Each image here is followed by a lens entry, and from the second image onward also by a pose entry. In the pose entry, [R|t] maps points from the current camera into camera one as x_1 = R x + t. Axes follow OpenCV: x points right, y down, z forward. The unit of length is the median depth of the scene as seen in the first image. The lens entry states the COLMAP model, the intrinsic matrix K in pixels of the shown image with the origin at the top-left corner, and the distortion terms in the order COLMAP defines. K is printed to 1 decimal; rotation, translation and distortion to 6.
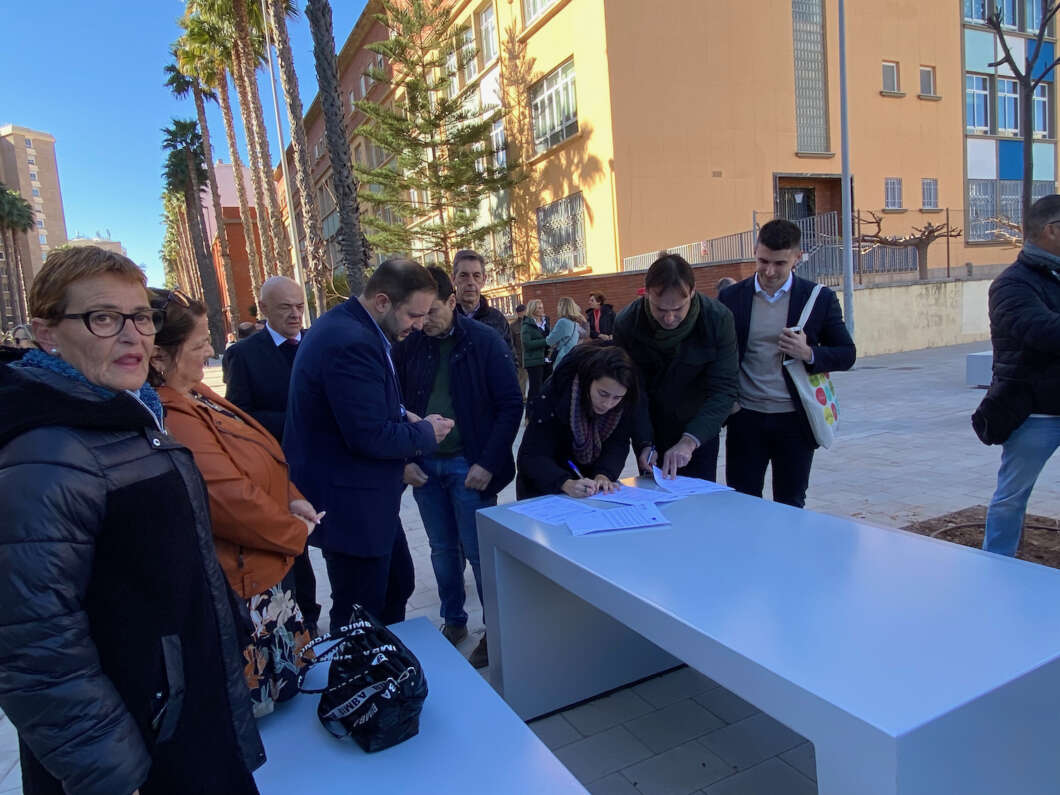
lens RADIAL K [[716.6, 0, 530.4], [0, 716.6, 405.7], [0, 0, 1]] dist [-0.010161, -0.007215]
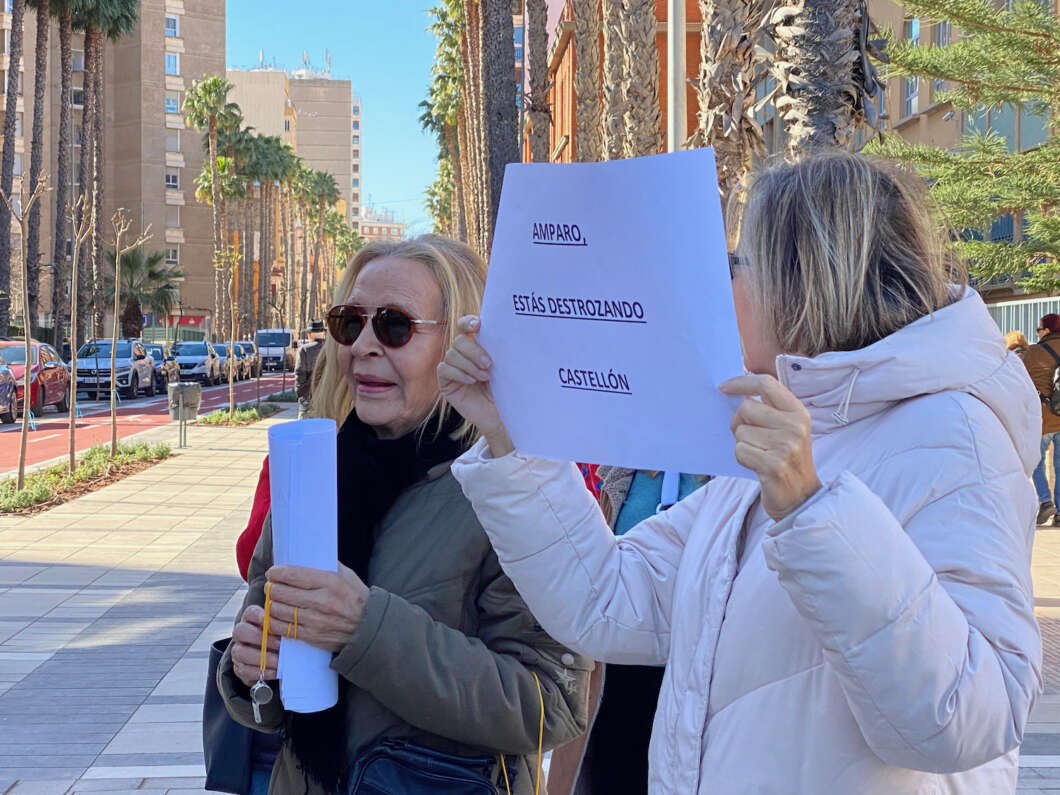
lens RADIAL K [[2005.2, 0, 530.0], [0, 2005.2, 391.8], [0, 0, 1]] dist [0.151240, 0.000000]
pose [[0.909572, 0.090086, -0.405664, -0.005101], [-0.123470, 0.990720, -0.056832, -0.007976], [0.396780, 0.101780, 0.912254, 0.063916]]
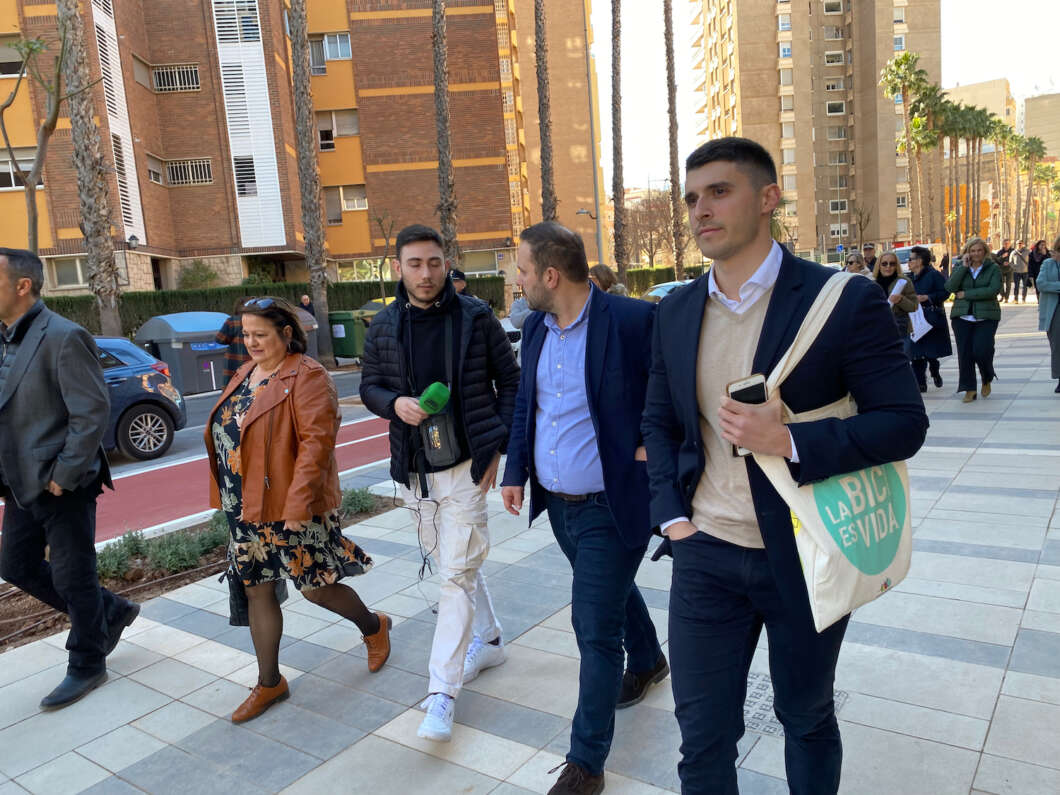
lens RADIAL K [[808.2, 0, 532.7], [0, 808.2, 400.3], [0, 0, 1]] dist [0.000501, 0.004850]
pose [[0.459894, 0.155428, -0.874265, -0.386051], [-0.058187, 0.987721, 0.144990, -0.076009], [0.886065, -0.015810, 0.463291, 0.853099]]
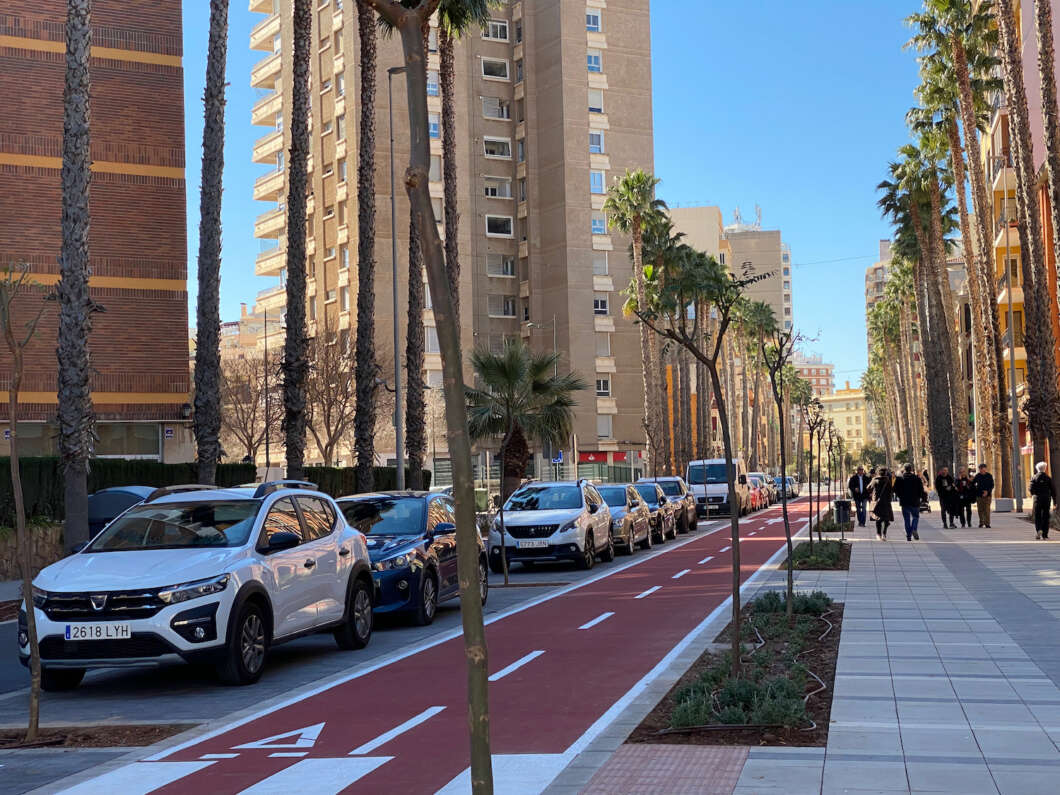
lens RADIAL K [[1689.0, 0, 550.5], [0, 1689.0, 372.7], [0, 0, 1]] dist [0.121787, 0.000000]
pose [[0.797724, 0.013050, -0.602881, -0.328855], [-0.103631, 0.987859, -0.115740, -0.049236], [0.594051, 0.154806, 0.789391, 0.599947]]
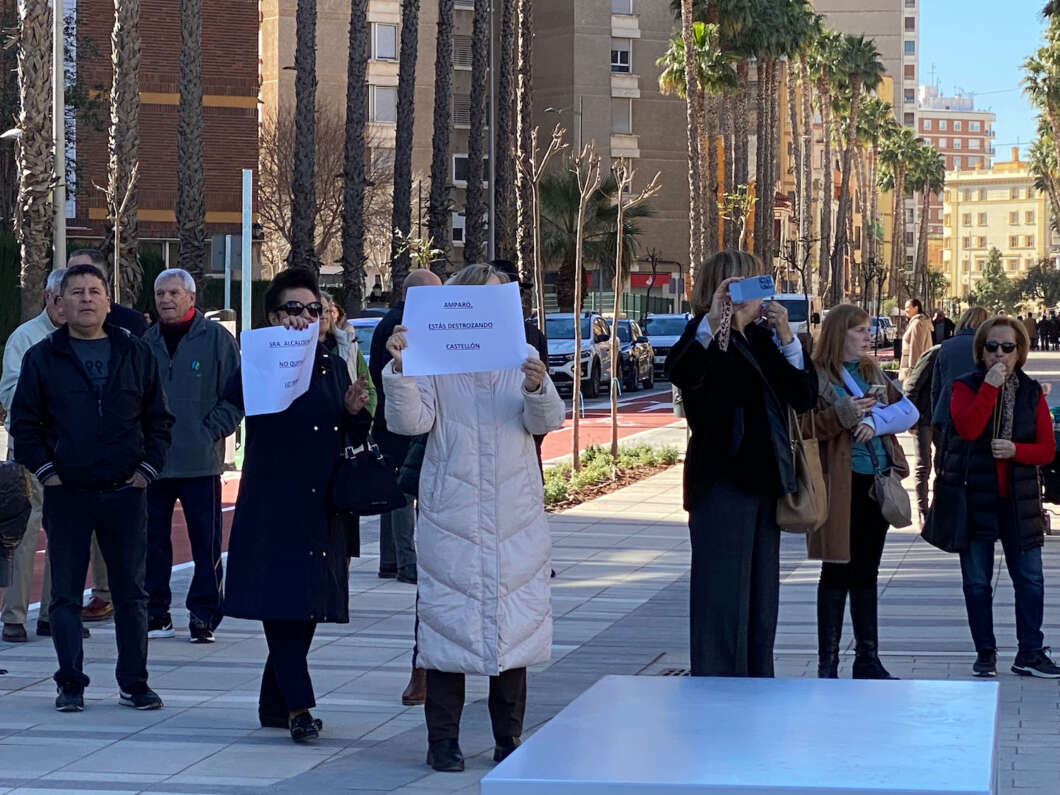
lens RADIAL K [[3404.7, 0, 595.7], [0, 3404.7, 401.2], [0, 0, 1]] dist [0.006145, 0.000000]
pose [[0.823167, 0.091167, -0.560433, 0.059984], [-0.131890, 0.990730, -0.032556, 0.000784], [0.552269, 0.100715, 0.827560, -0.054283]]
